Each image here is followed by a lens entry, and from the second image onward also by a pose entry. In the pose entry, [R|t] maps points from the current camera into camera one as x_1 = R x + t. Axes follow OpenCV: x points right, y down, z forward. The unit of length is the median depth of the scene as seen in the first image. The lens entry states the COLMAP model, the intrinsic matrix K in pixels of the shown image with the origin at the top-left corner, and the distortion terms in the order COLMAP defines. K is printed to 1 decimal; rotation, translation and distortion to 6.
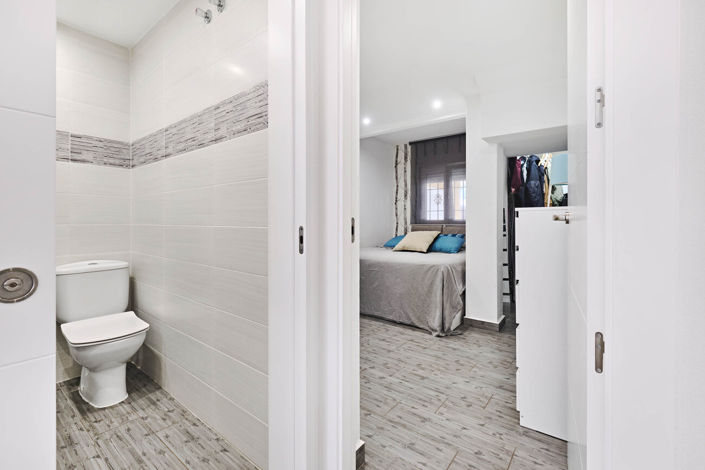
lens RADIAL K [[329.9, 0, 350.8], [0, 329.9, 226.9], [0, 0, 1]] dist [-0.001062, -0.000071]
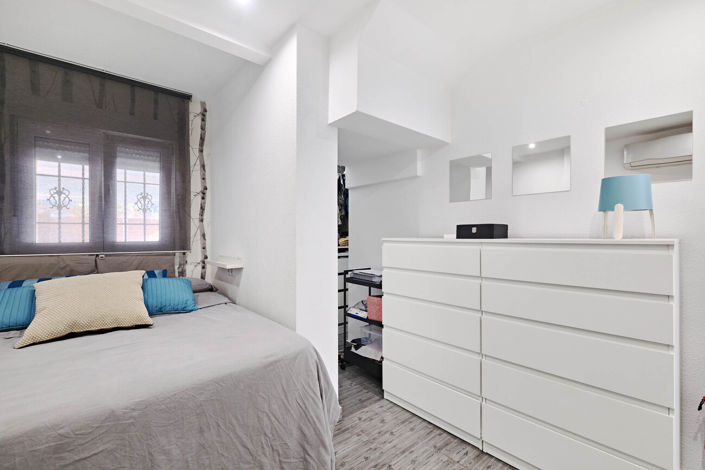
lens RADIAL K [[308.0, 0, 352.5], [0, 308.0, 235.0], [0, 0, 1]] dist [-0.001764, -0.000365]
pose [[0.200130, 0.003086, 0.979764, -0.106706], [0.010315, 0.999933, -0.005256, -0.031397], [-0.979715, 0.011158, 0.200085, 0.638108]]
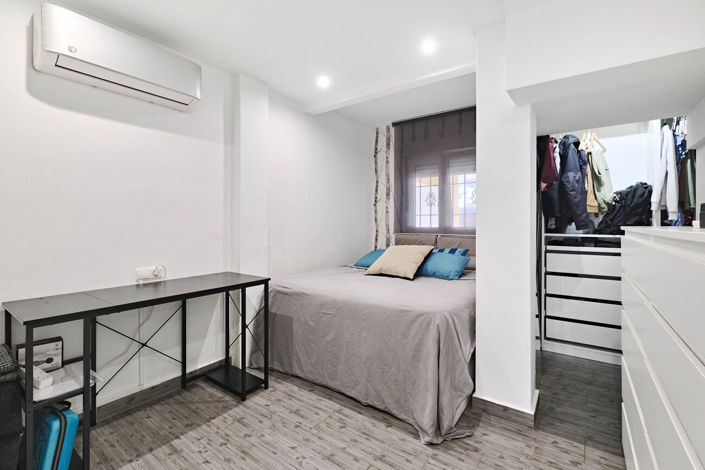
lens RADIAL K [[329.9, 0, 350.8], [0, 329.9, 226.9], [0, 0, 1]] dist [-0.001062, -0.000071]
pose [[0.999841, -0.000788, 0.017798, 0.086539], [0.000780, 1.000000, 0.000491, -0.027311], [-0.017799, -0.000477, 0.999841, 0.317811]]
